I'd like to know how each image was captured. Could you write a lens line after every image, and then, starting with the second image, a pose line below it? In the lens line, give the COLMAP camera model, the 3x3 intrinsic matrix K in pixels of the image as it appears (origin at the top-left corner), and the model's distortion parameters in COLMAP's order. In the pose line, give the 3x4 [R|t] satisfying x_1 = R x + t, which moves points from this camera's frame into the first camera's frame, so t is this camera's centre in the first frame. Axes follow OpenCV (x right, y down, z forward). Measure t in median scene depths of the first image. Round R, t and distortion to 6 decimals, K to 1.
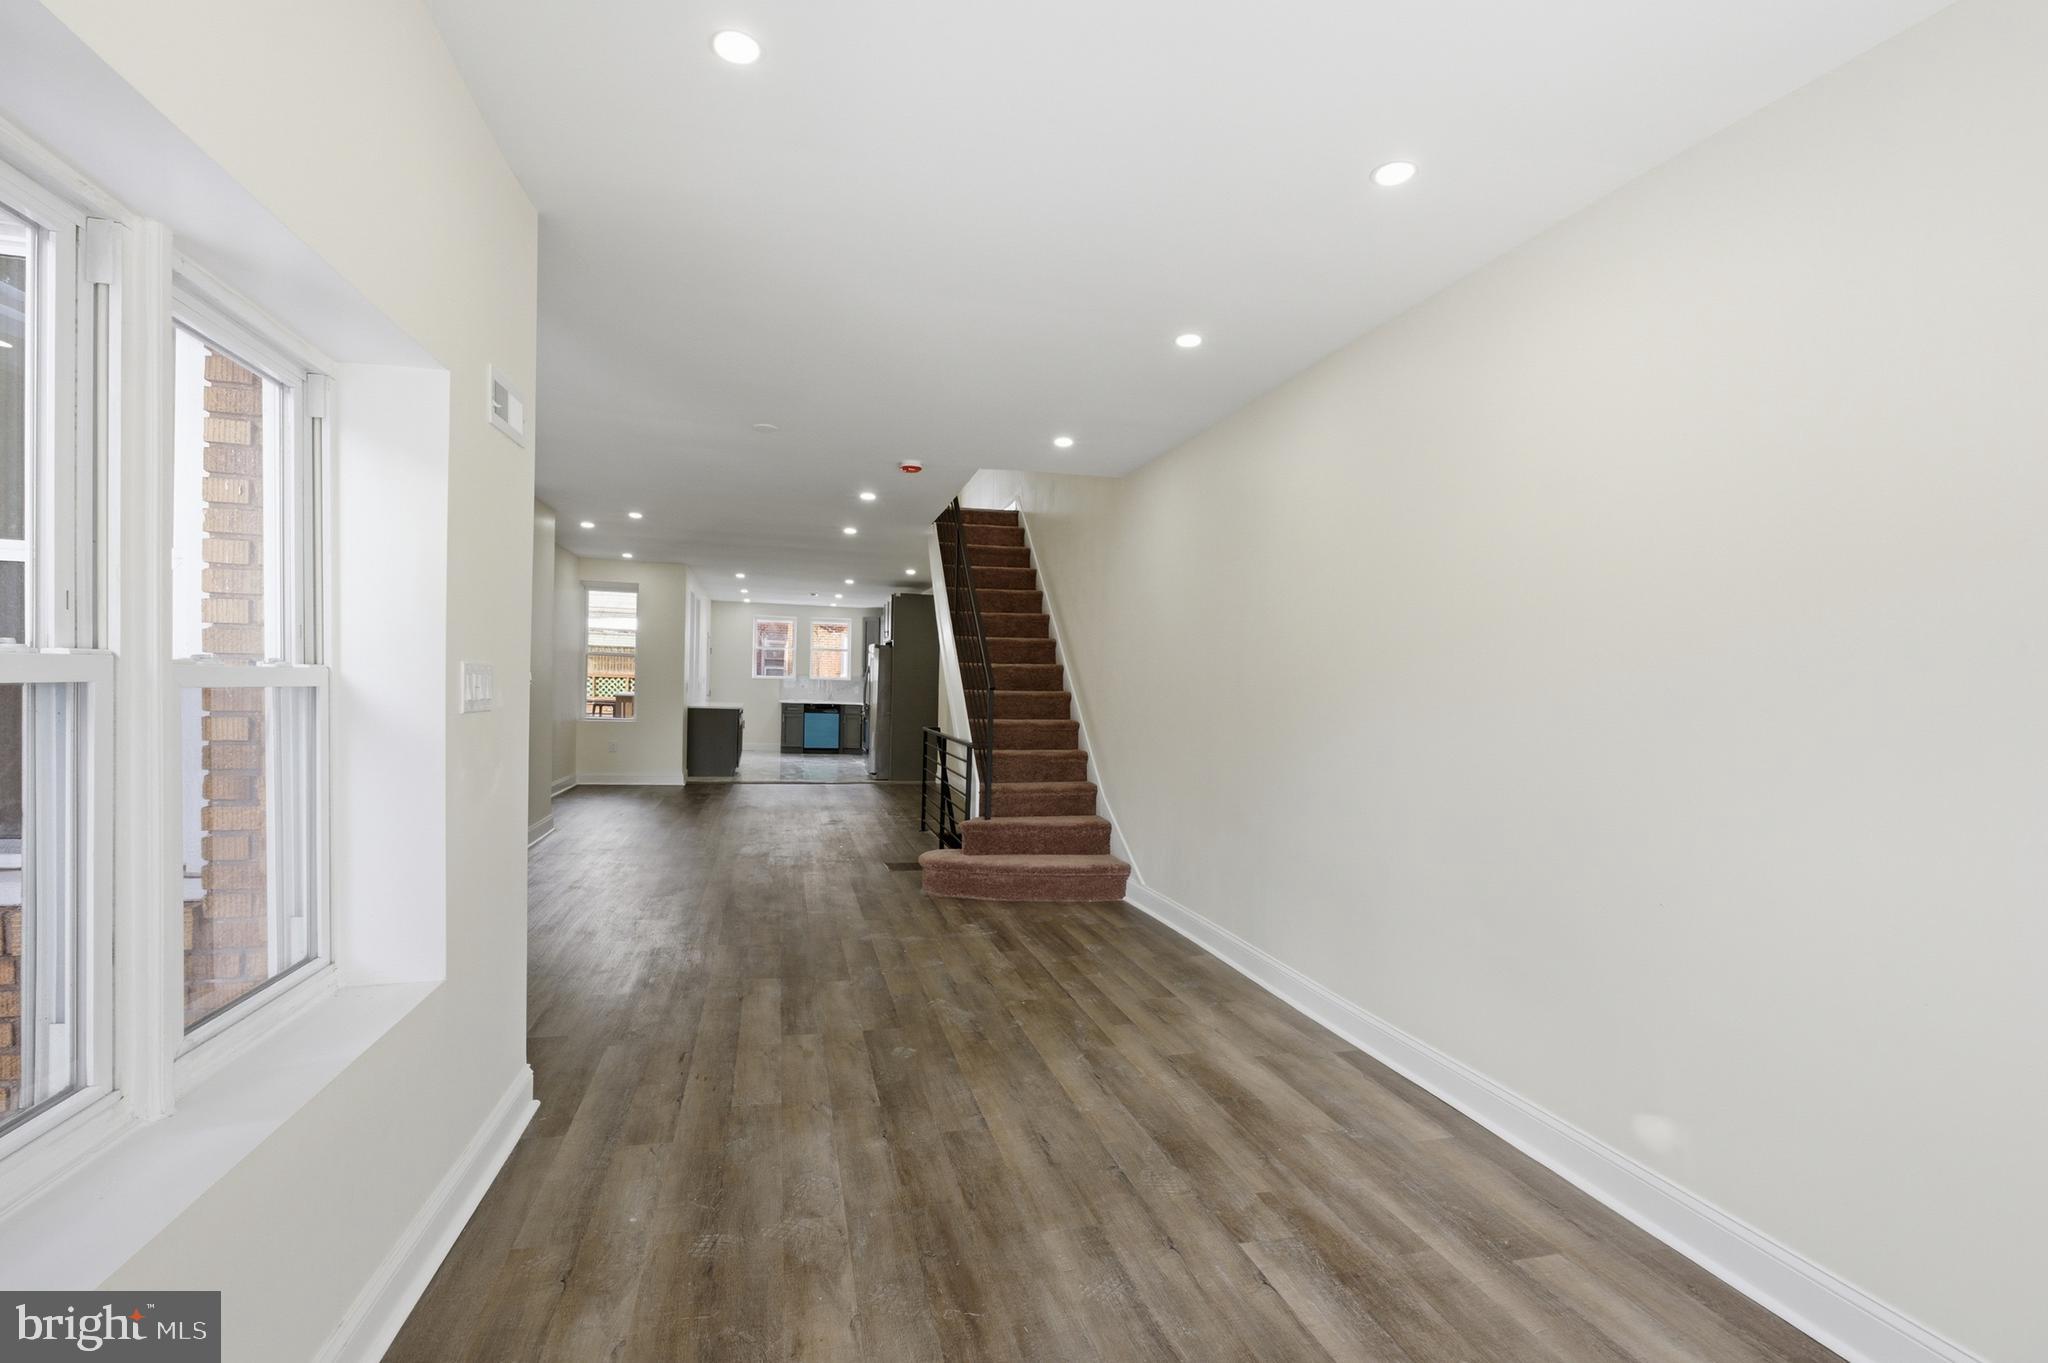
lens RADIAL K [[907.1, 0, 1016.0], [0, 907.1, 682.2], [0, 0, 1]] dist [-0.002046, -0.000040]
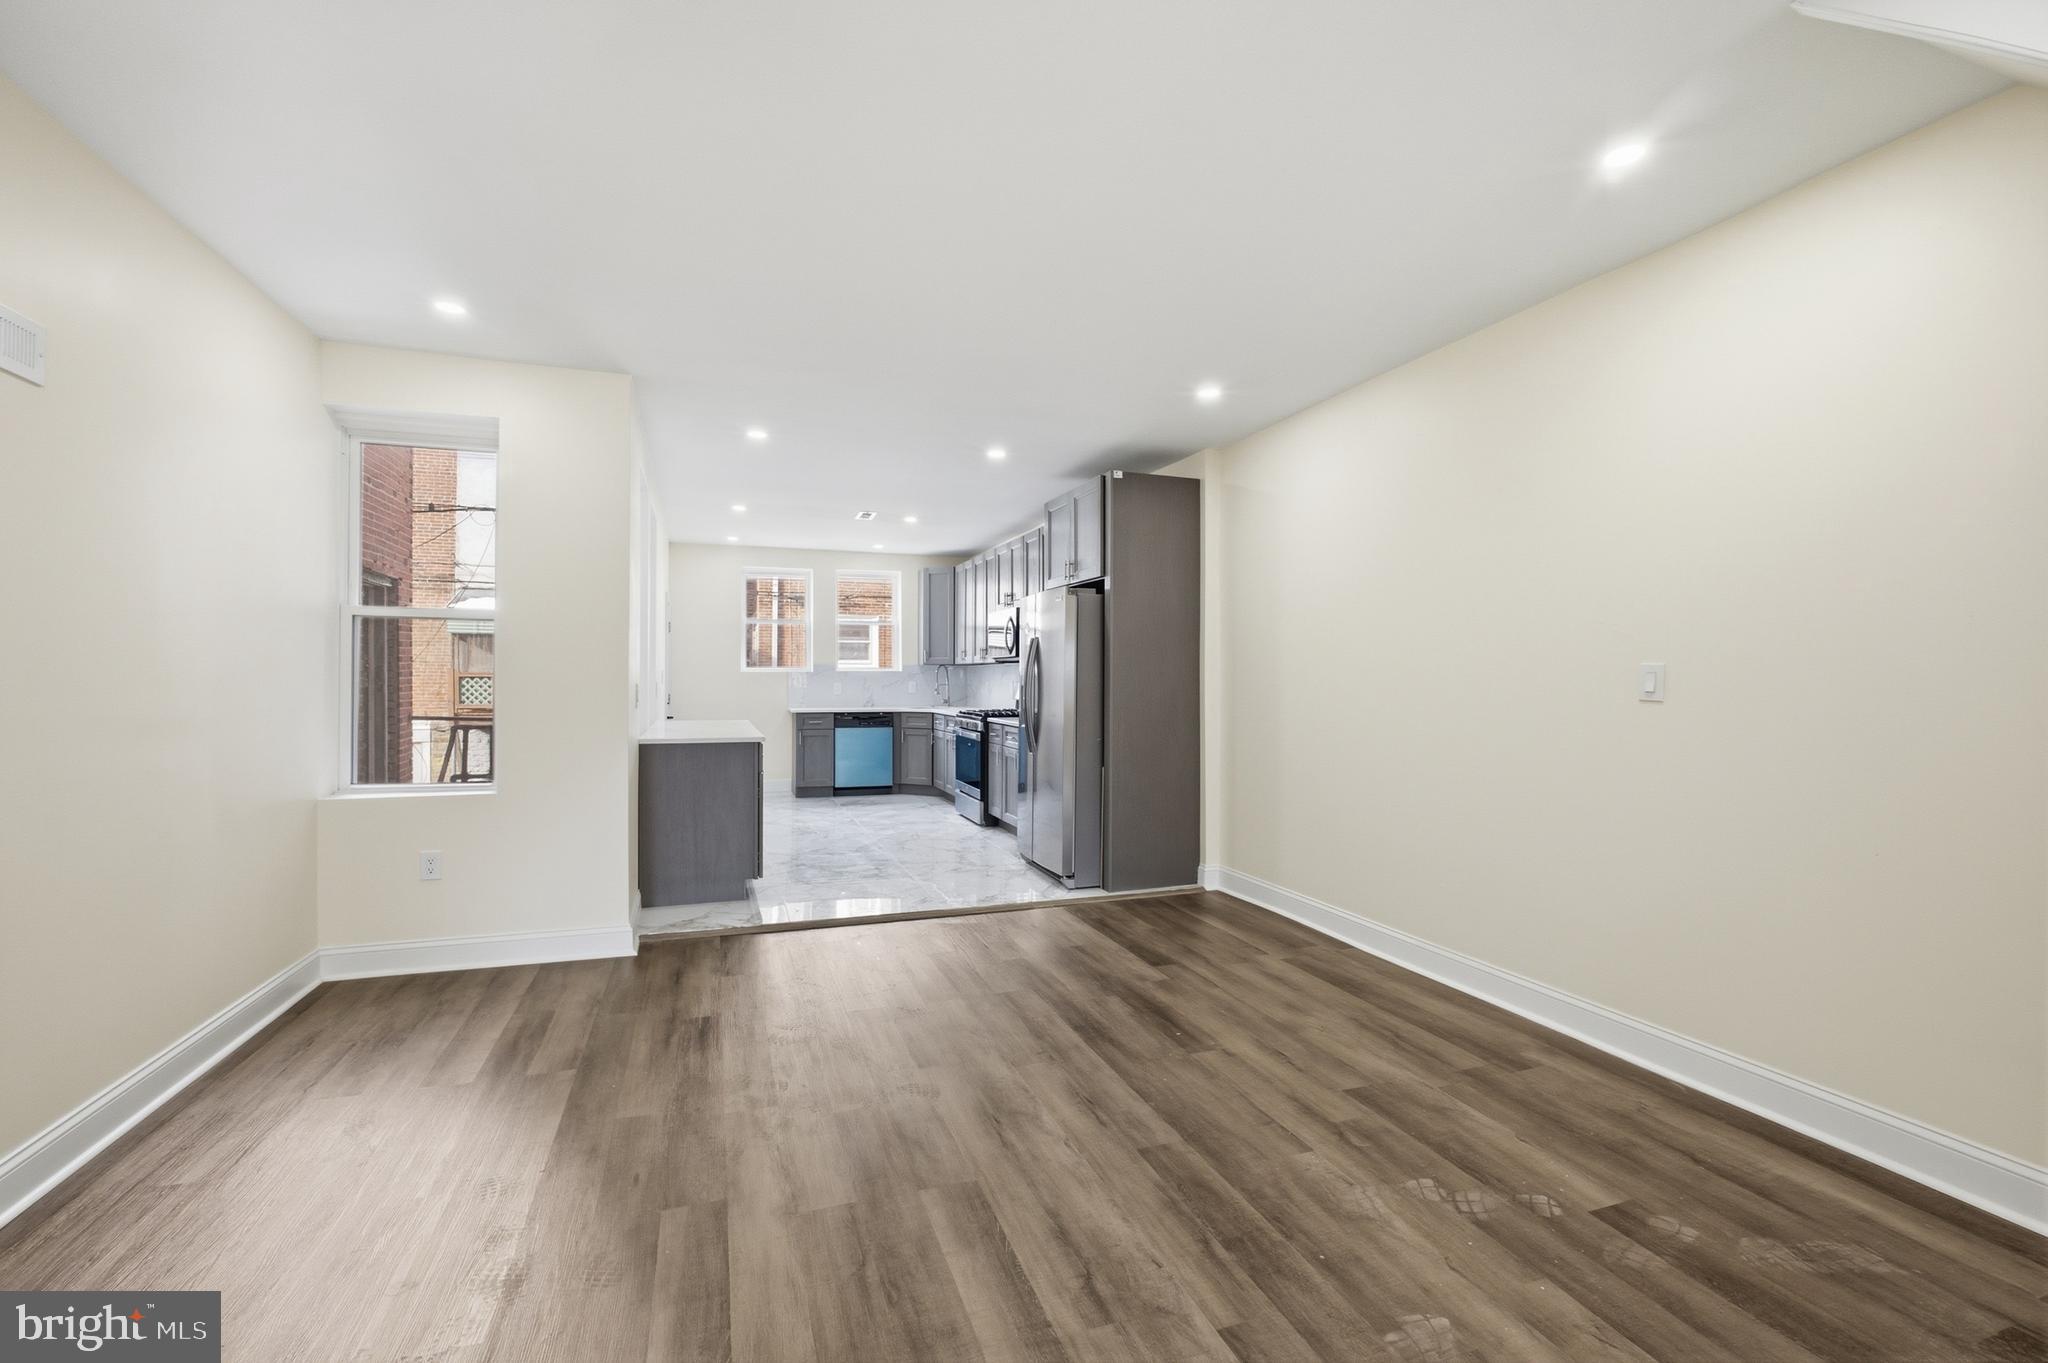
lens RADIAL K [[869.5, 0, 1026.0], [0, 869.5, 666.5], [0, 0, 1]] dist [-0.010797, 0.000189]
pose [[0.996027, -0.024104, 0.085732, -0.206256], [0.024480, 0.999695, -0.003340, -0.002358], [-0.085625, 0.005425, 0.996313, 0.558863]]
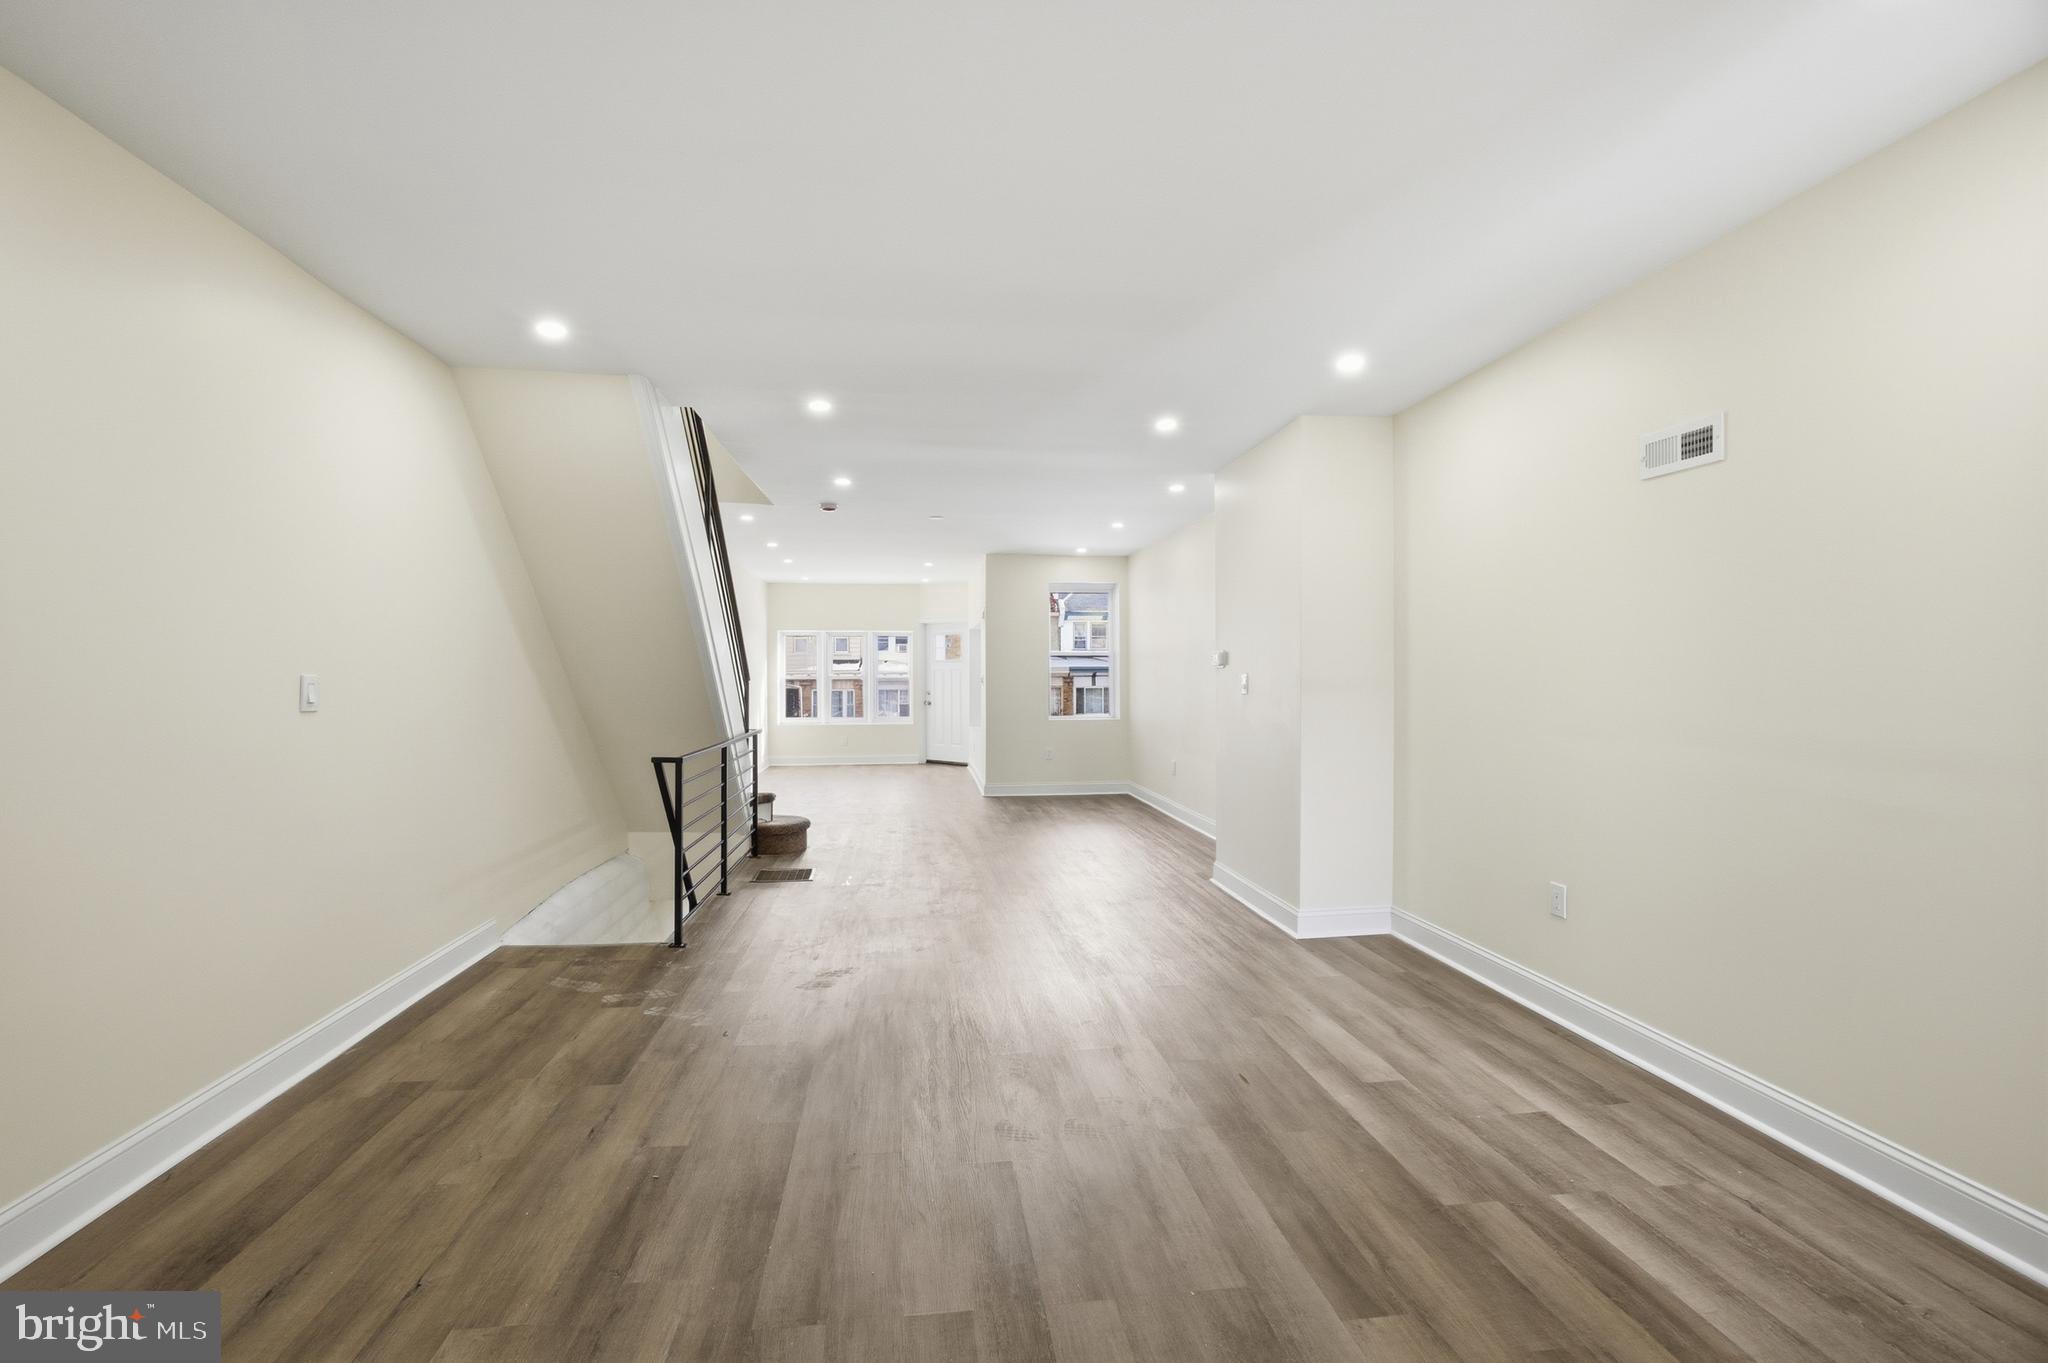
lens RADIAL K [[907.1, 0, 1016.0], [0, 907.1, 682.2], [0, 0, 1]] dist [-0.002046, -0.000040]
pose [[-0.990579, -0.033368, 0.132815, -0.240773], [-0.032664, 0.999438, 0.007478, -0.004925], [-0.132990, 0.003070, -0.991113, 0.979526]]
